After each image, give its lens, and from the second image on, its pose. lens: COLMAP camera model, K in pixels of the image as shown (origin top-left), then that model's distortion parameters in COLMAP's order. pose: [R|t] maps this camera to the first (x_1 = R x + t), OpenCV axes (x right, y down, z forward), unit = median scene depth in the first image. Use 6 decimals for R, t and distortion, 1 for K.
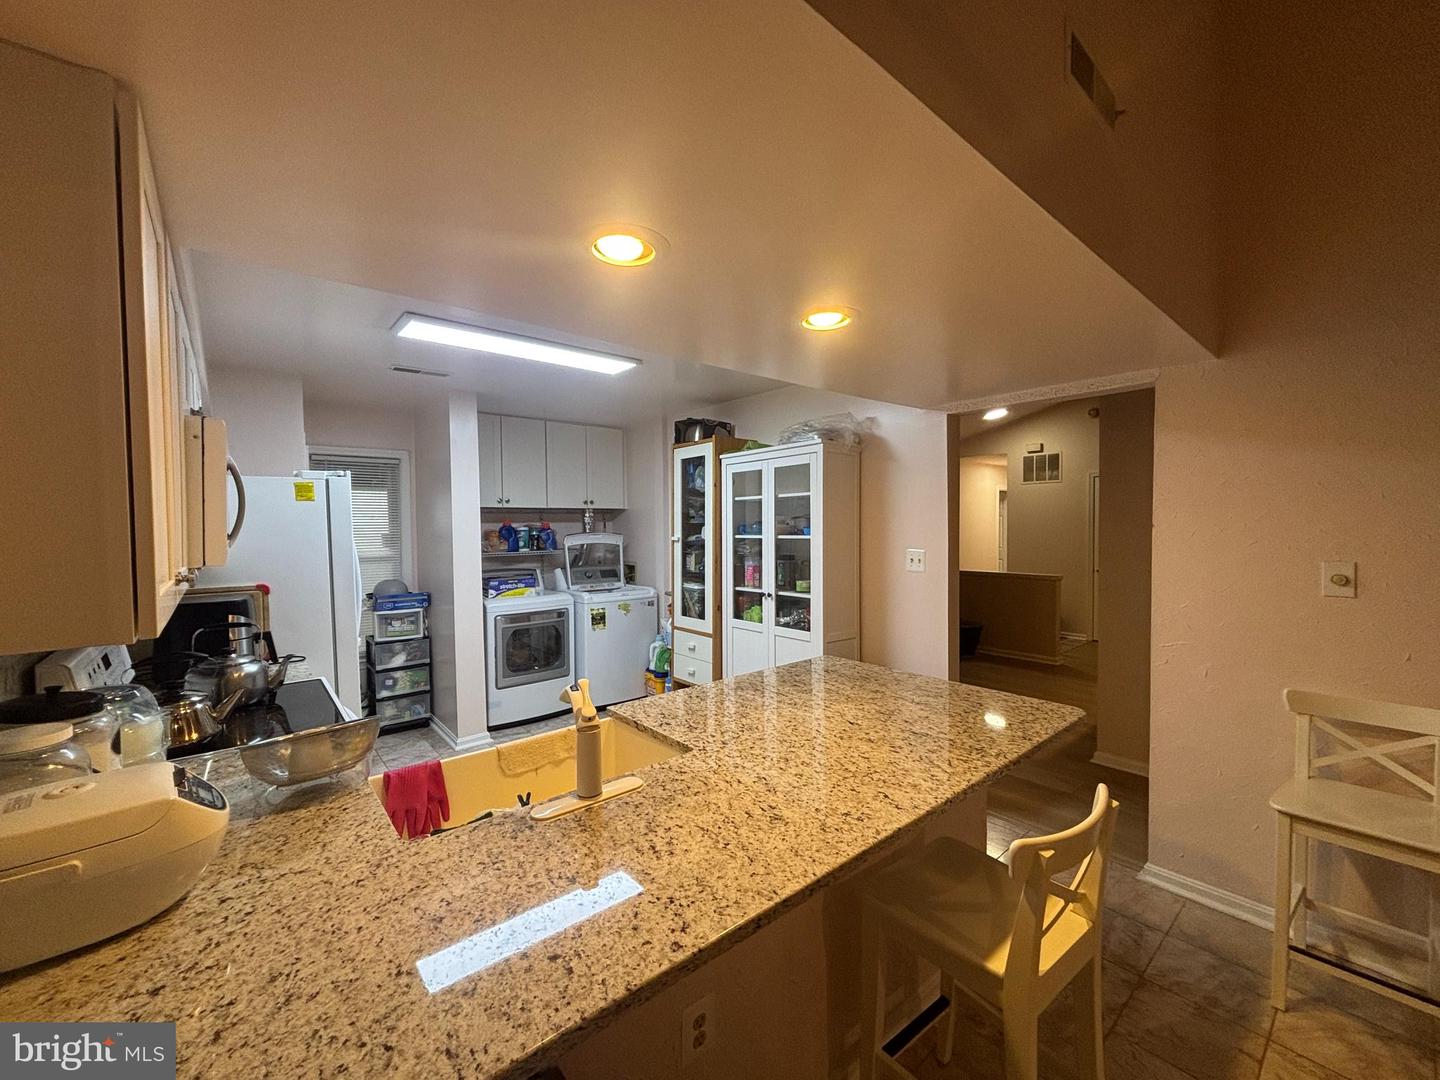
lens RADIAL K [[584.6, 0, 717.0], [0, 584.6, 543.9], [0, 0, 1]] dist [0.006468, 0.000732]
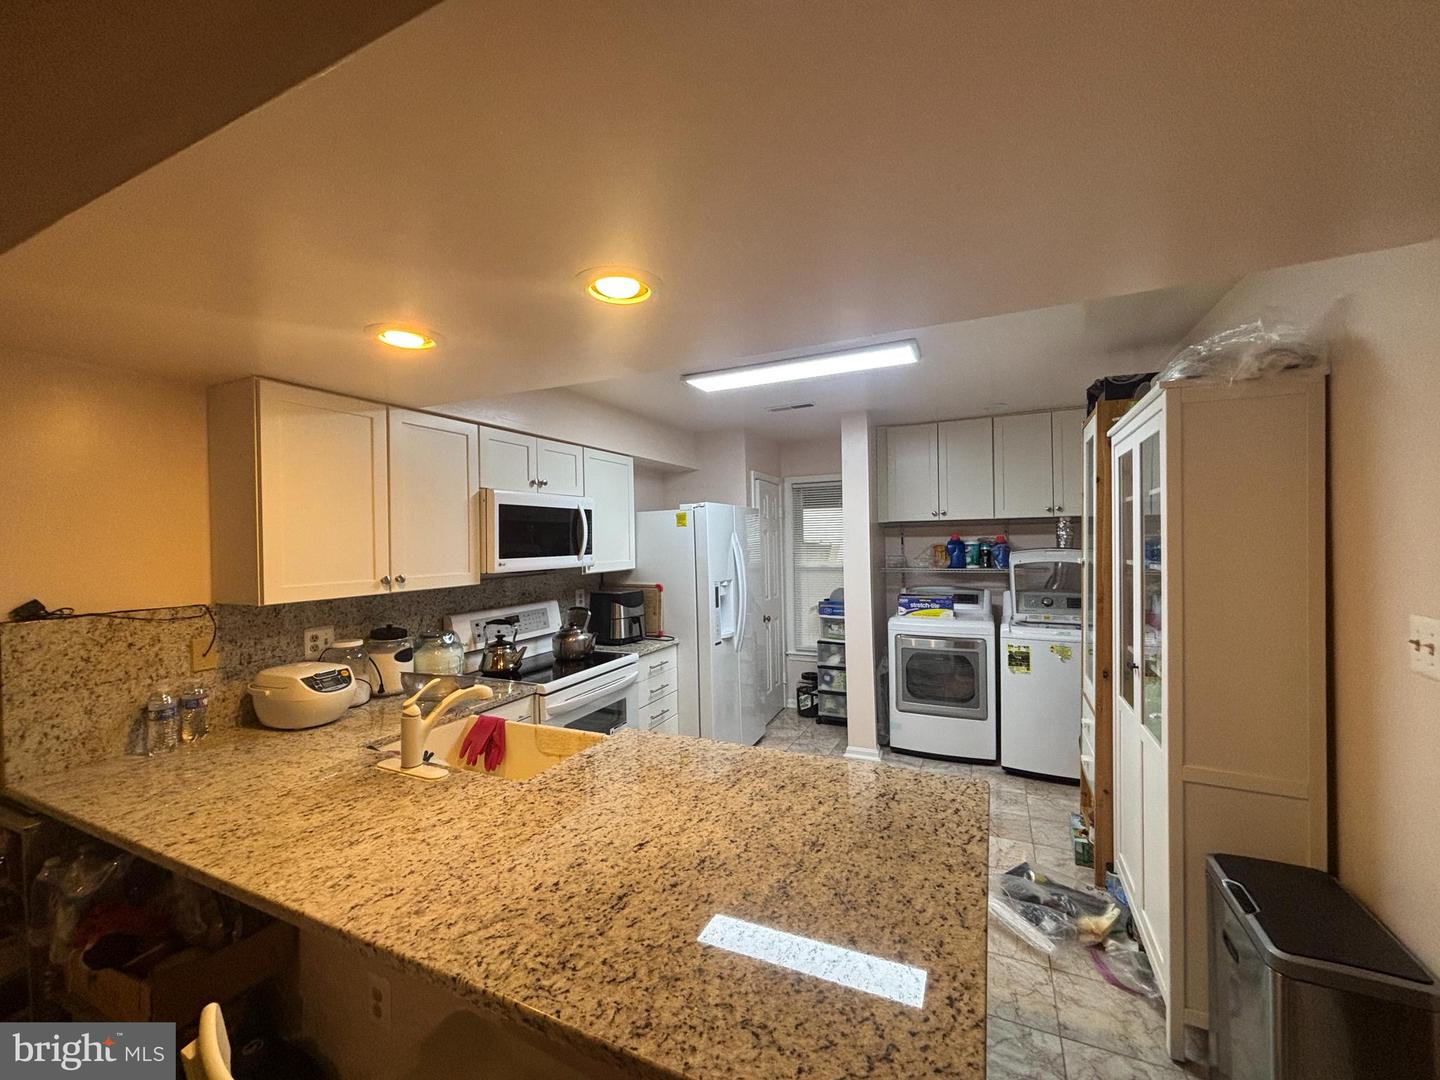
lens RADIAL K [[584.6, 0, 715.5], [0, 584.6, 536.1], [0, 0, 1]] dist [0.006468, 0.000732]
pose [[0.411541, -0.000994, -0.911391, 0.442865], [-0.017640, 0.999803, -0.009056, -0.029182], [0.911221, 0.019804, 0.411442, 0.380860]]
